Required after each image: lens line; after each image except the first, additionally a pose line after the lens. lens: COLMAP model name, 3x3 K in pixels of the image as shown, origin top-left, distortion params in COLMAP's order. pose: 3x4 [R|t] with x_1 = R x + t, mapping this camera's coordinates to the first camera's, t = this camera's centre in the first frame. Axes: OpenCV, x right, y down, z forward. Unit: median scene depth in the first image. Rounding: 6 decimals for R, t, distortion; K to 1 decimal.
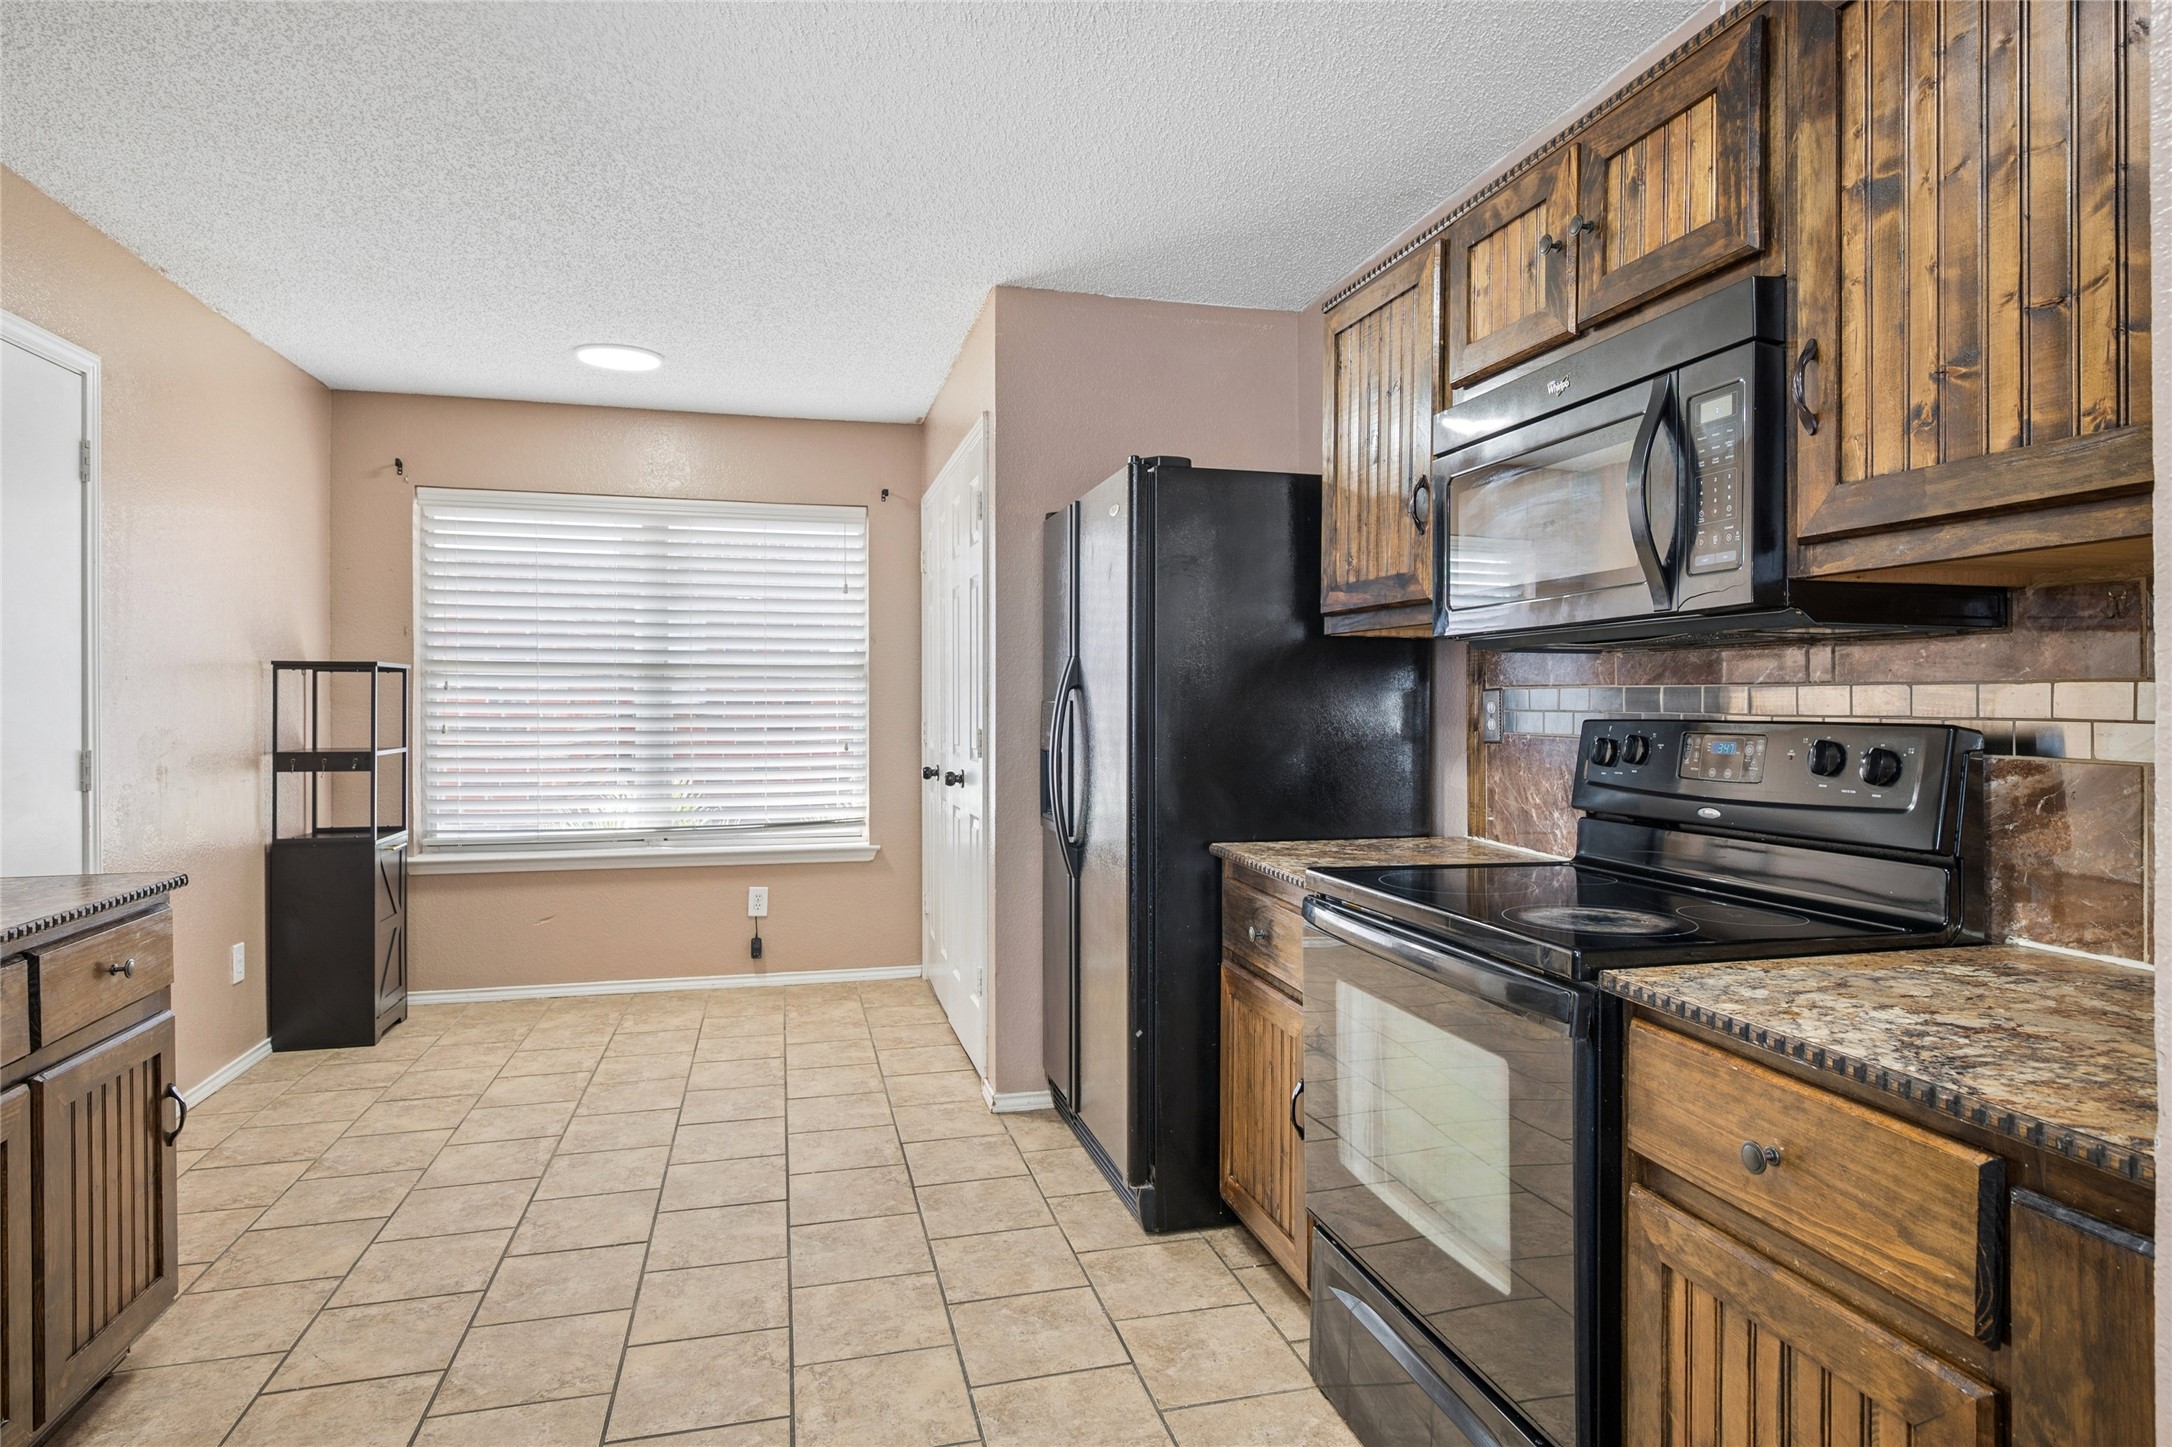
lens RADIAL K [[1202.1, 0, 1085.9], [0, 1202.1, 701.8], [0, 0, 1]] dist [-0.002609, 0.001023]
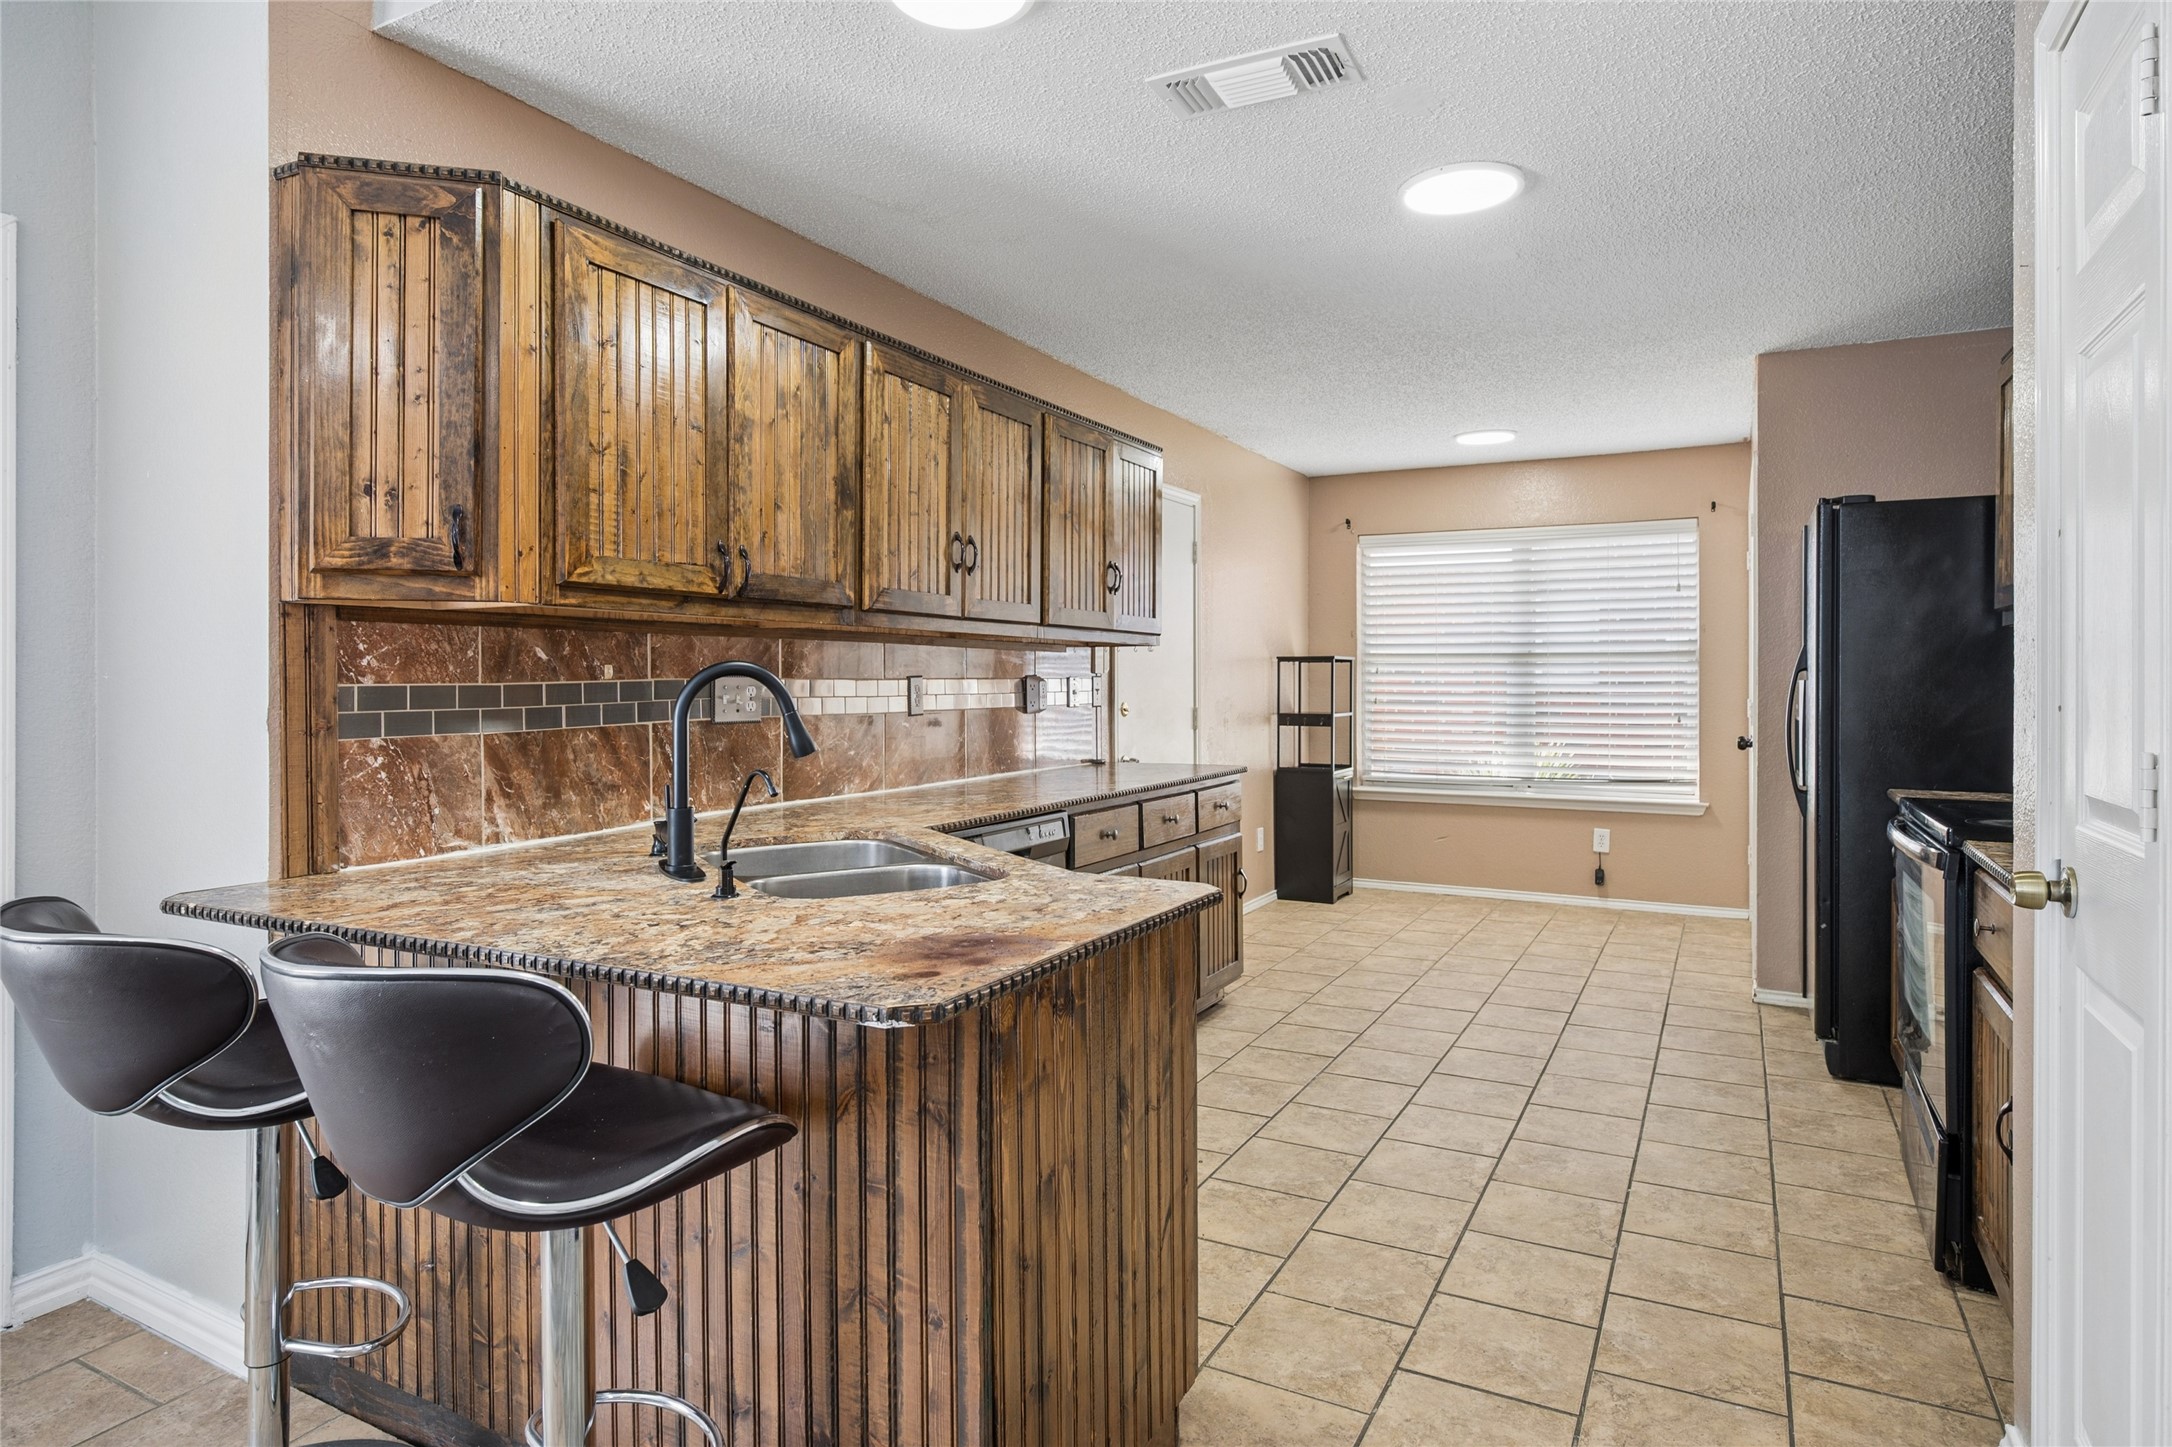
lens RADIAL K [[1202.1, 0, 1083.7], [0, 1202.1, 680.7], [0, 0, 1]] dist [-0.002609, 0.001023]
pose [[0.733909, -0.001622, -0.679246, 0.204509], [0.000118, 0.999997, -0.002261, 0.001769], [0.679248, 0.001579, 0.733908, -0.323962]]
